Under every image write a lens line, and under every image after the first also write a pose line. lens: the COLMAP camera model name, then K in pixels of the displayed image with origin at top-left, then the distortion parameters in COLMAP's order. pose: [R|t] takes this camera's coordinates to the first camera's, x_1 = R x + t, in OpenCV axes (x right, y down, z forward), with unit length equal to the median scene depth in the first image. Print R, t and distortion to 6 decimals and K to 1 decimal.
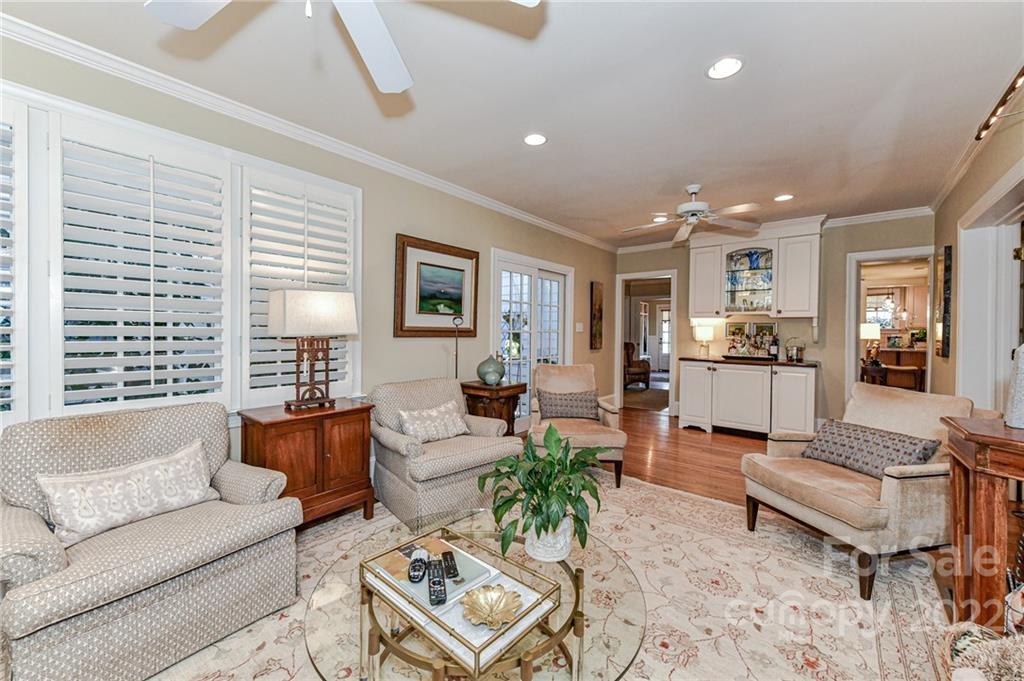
lens RADIAL K [[402.2, 0, 506.4], [0, 402.2, 335.9], [0, 0, 1]] dist [0.001439, -0.000574]
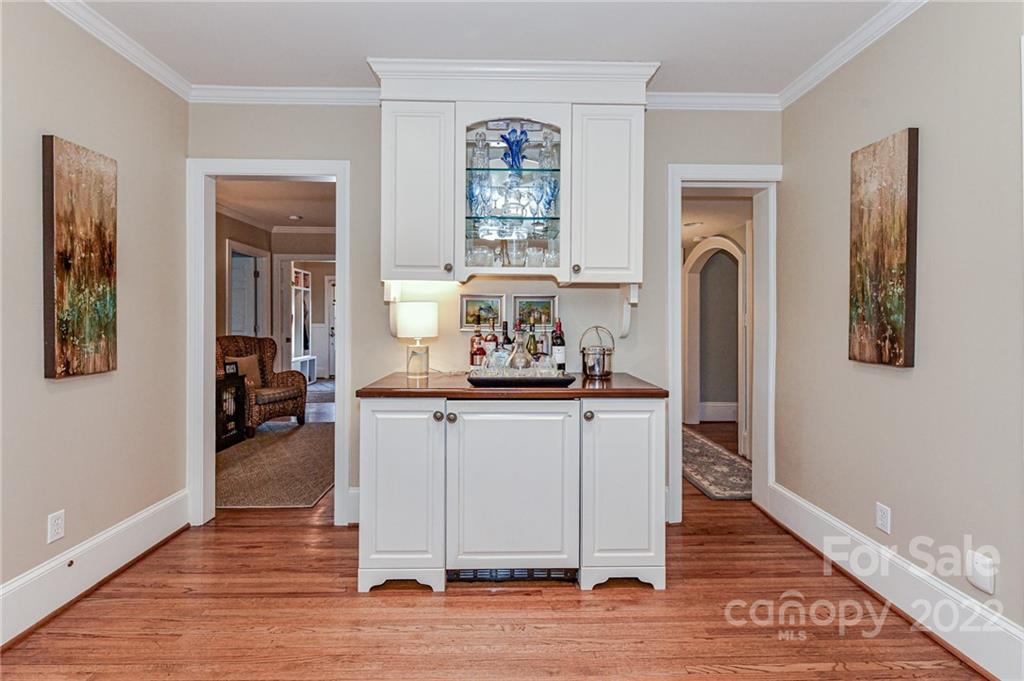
lens RADIAL K [[459.5, 0, 511.0], [0, 459.5, 323.3], [0, 0, 1]] dist [-0.000483, -0.000338]
pose [[0.749447, -0.010707, 0.661978, 0.263505], [0.010116, 0.999938, 0.004720, -0.003622], [-0.661987, 0.003159, 0.749508, 0.606509]]
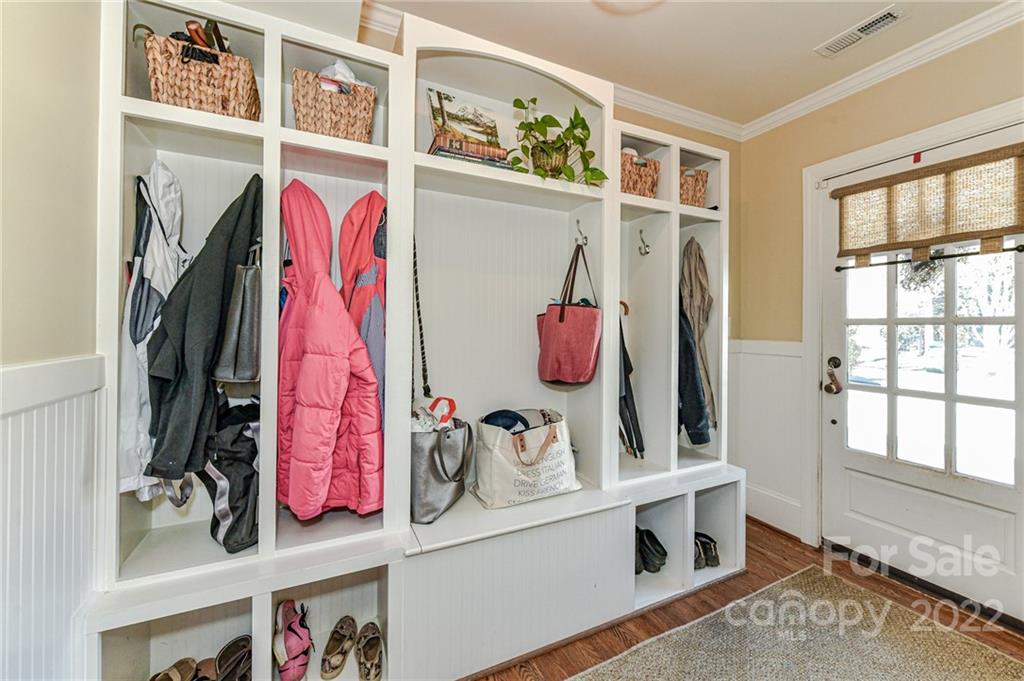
lens RADIAL K [[402.2, 0, 506.4], [0, 402.2, 335.9], [0, 0, 1]] dist [0.001439, -0.000574]
pose [[0.907859, -0.014573, -0.419021, 0.705897], [0.007944, 0.999814, -0.017560, -0.003577], [0.419199, 0.012613, 0.907807, 1.681119]]
